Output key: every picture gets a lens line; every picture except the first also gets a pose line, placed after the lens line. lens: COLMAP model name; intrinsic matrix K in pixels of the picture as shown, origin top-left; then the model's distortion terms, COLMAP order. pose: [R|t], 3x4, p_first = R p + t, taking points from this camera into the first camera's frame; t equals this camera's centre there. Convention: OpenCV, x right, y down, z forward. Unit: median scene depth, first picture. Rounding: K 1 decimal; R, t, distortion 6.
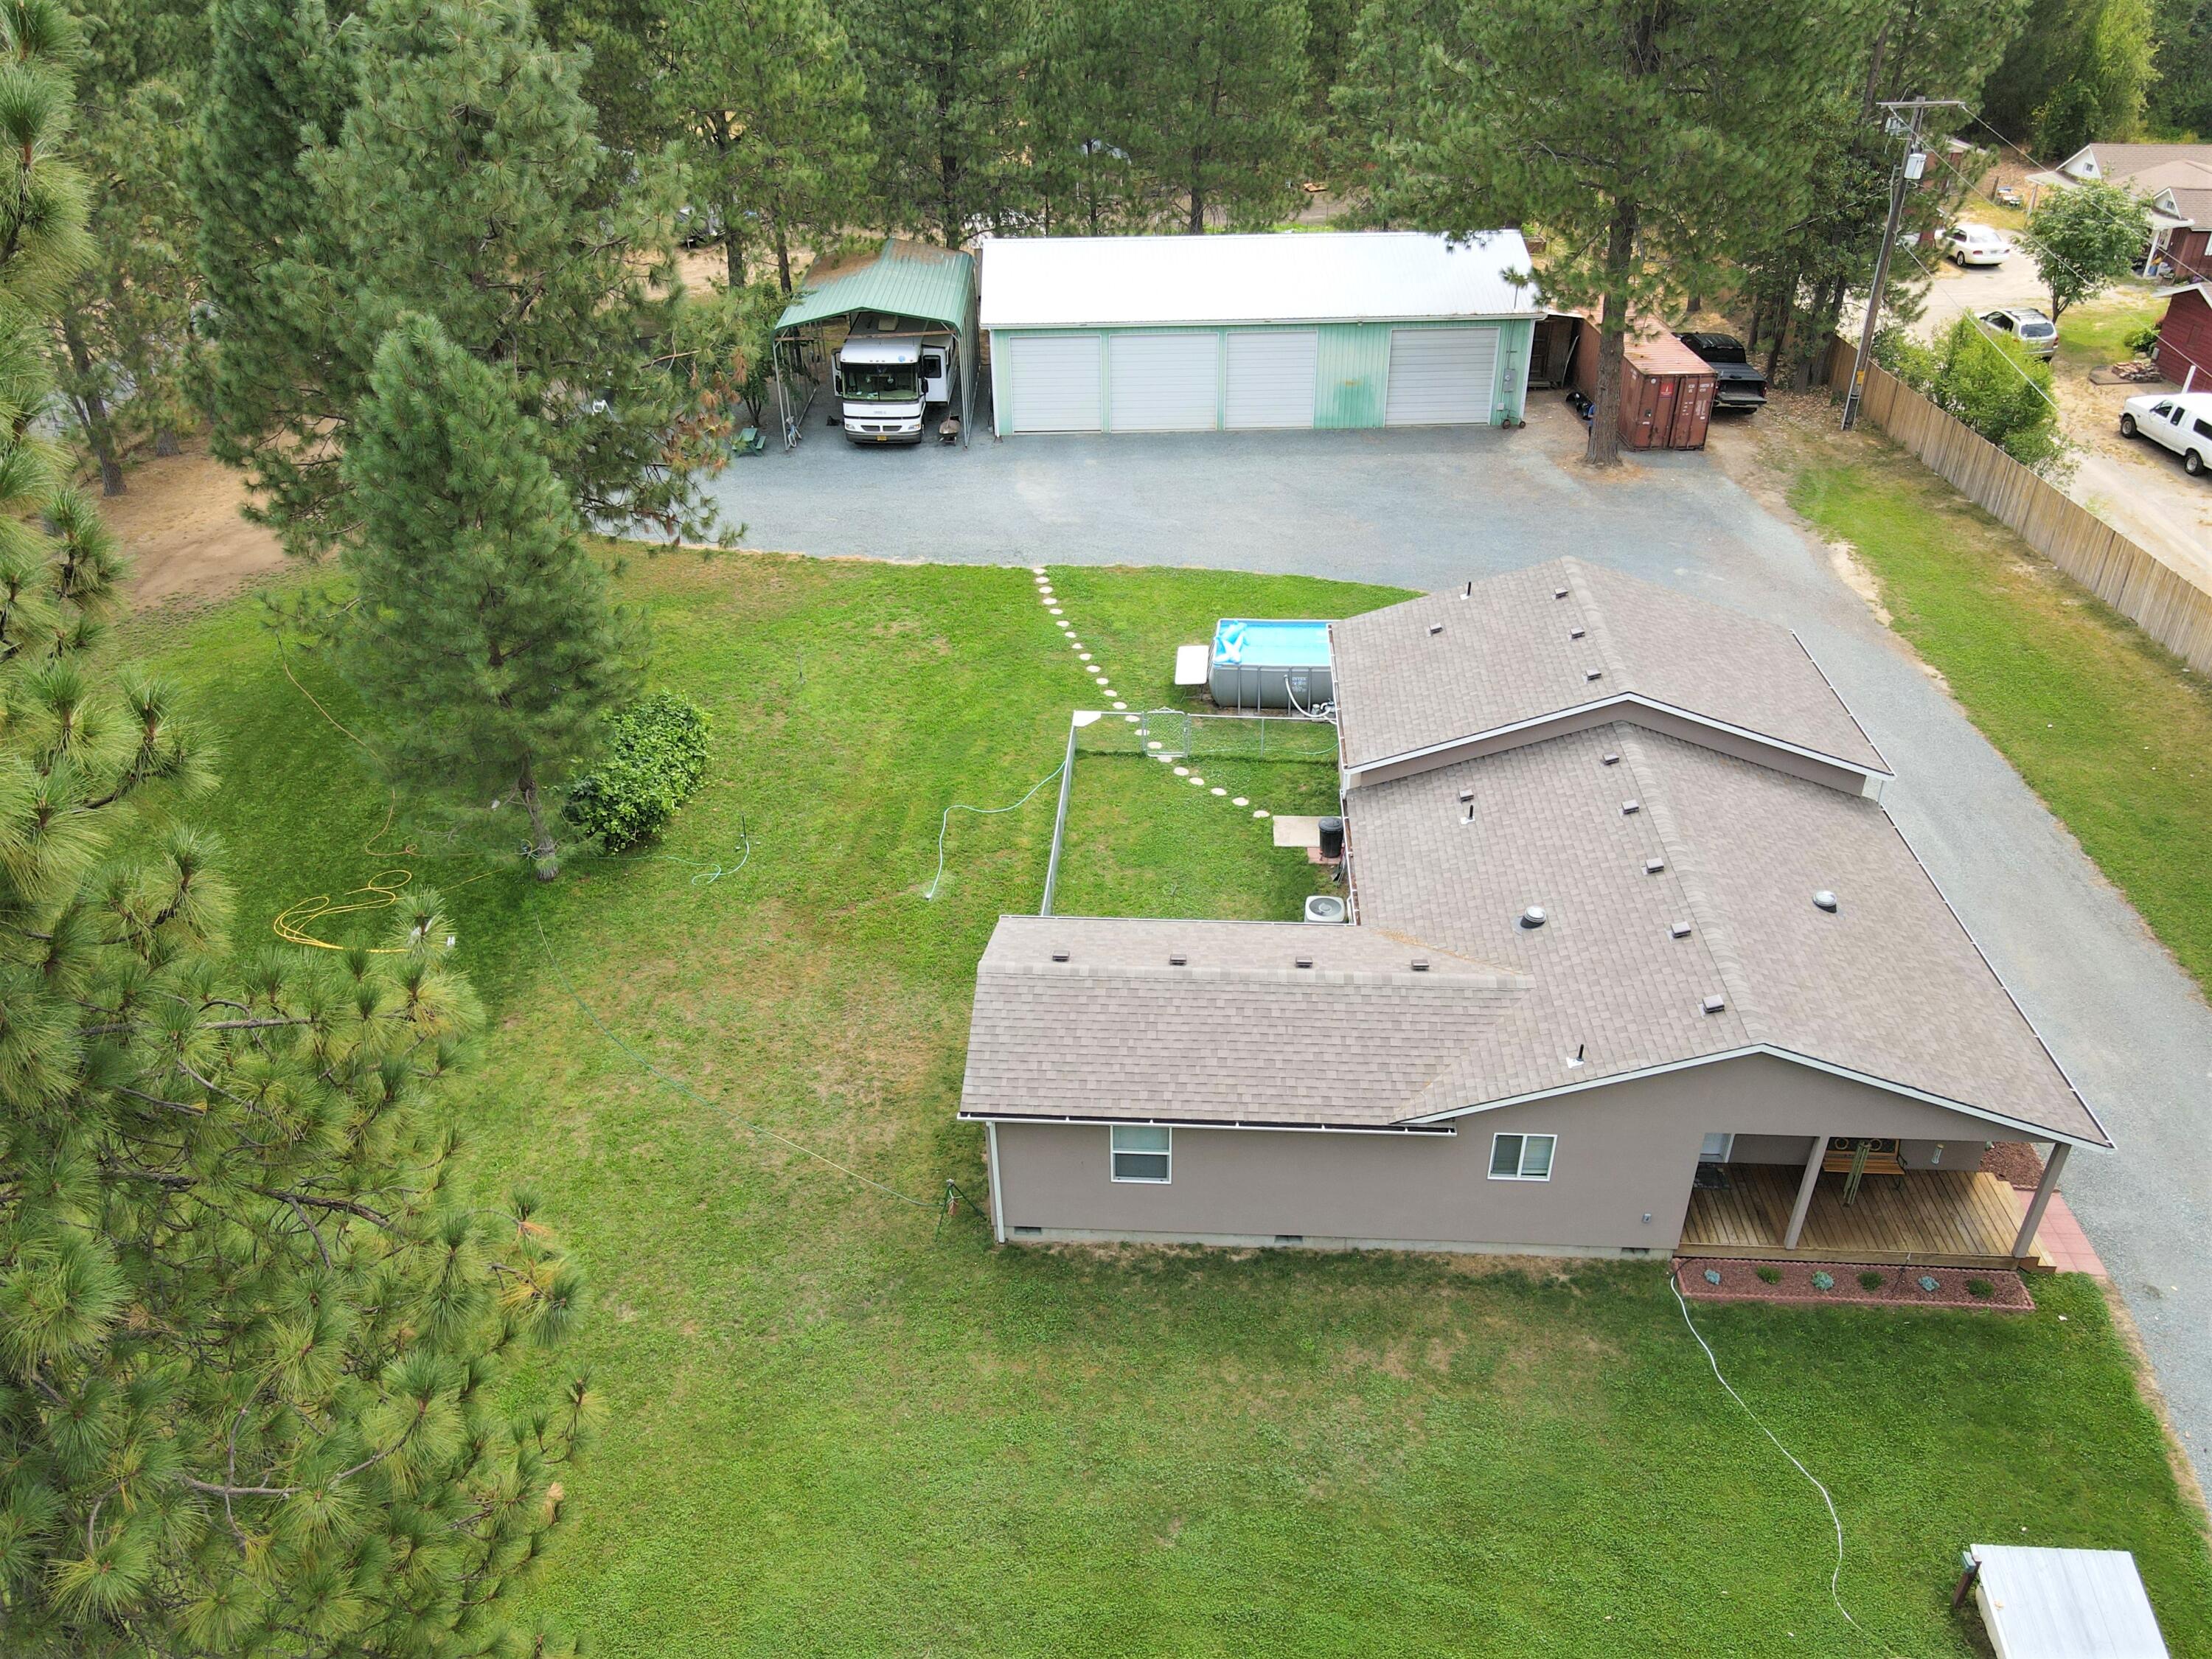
lens RADIAL K [[1615.2, 0, 1118.7], [0, 1615.2, 832.4], [0, 0, 1]] dist [0.002990, 0.023556]
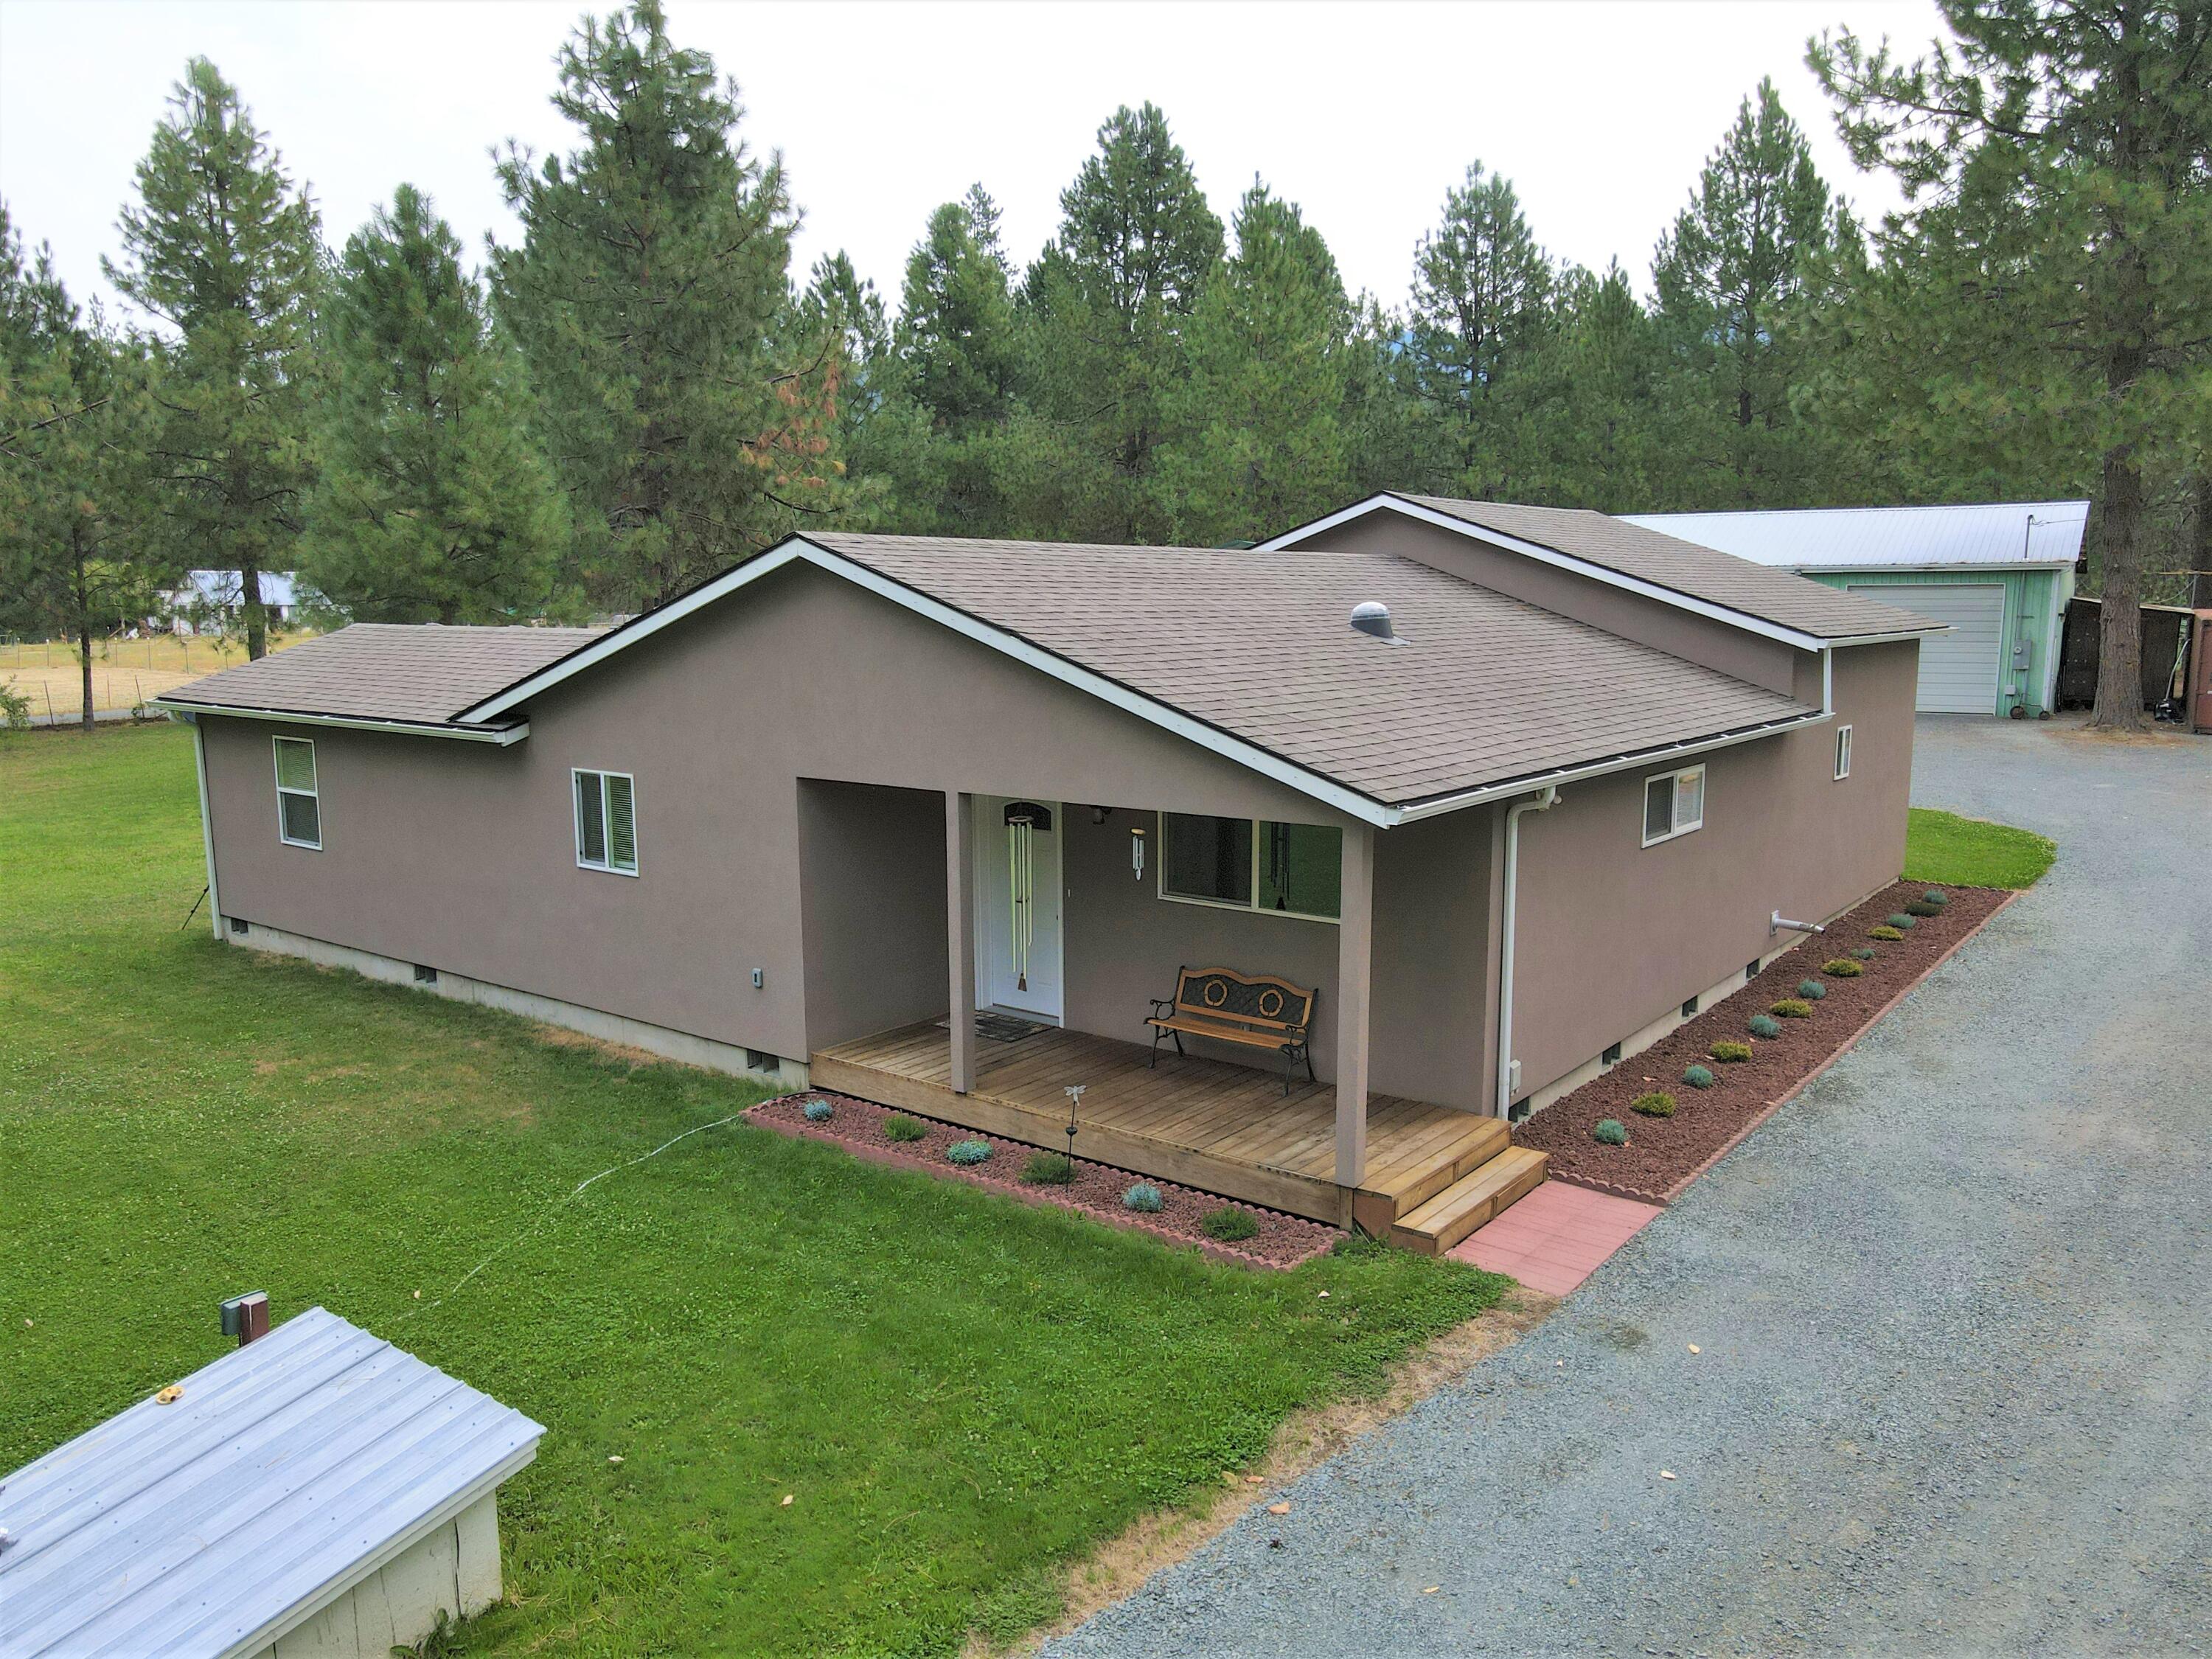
lens RADIAL K [[1615.2, 0, 1118.7], [0, 1615.2, 832.4], [0, 0, 1]] dist [0.002990, 0.023556]
pose [[0.827422, 0.090219, -0.554287, 0.326095], [-0.300168, 0.905238, -0.300739, 0.143962], [0.474629, 0.415217, 0.776094, 0.270525]]
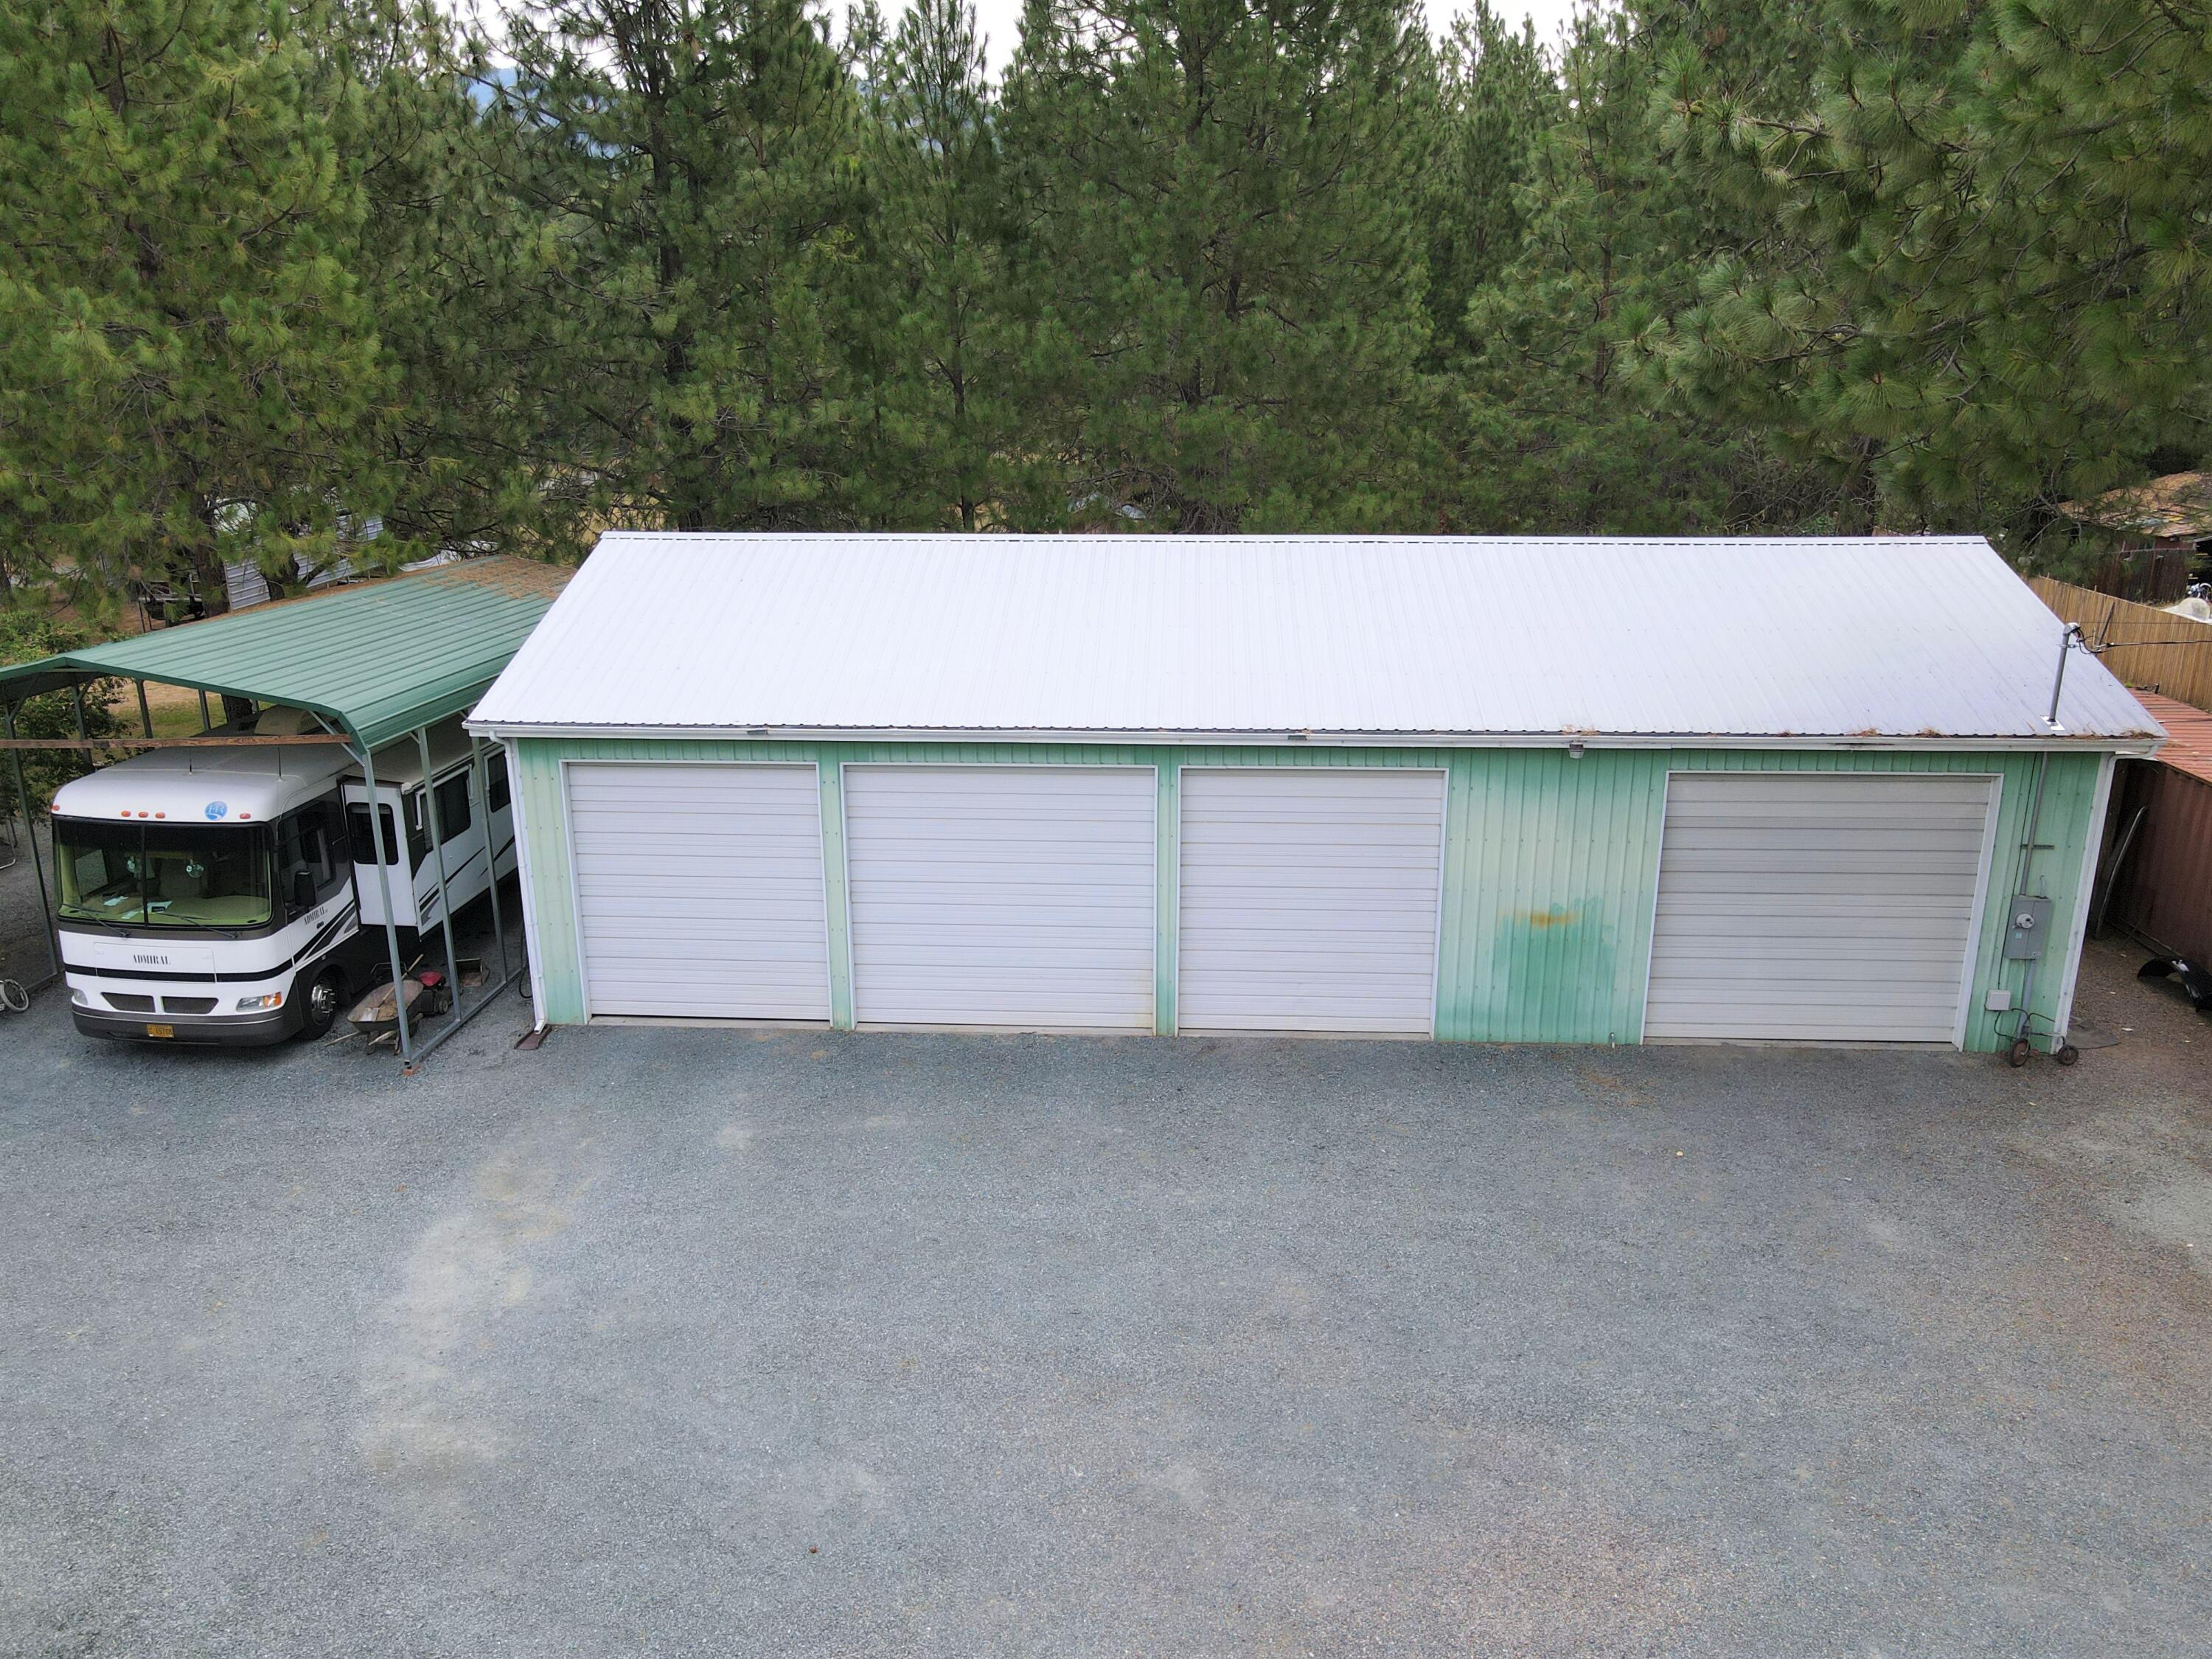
lens RADIAL K [[1612.1, 0, 1113.2], [0, 1612.1, 841.8], [0, 0, 1]] dist [0.001984, 0.012166]
pose [[0.996034, 0.032189, -0.082948, 0.082061], [-0.052771, 0.964314, -0.259449, -0.205437], [0.071637, 0.262797, 0.962188, 0.677512]]
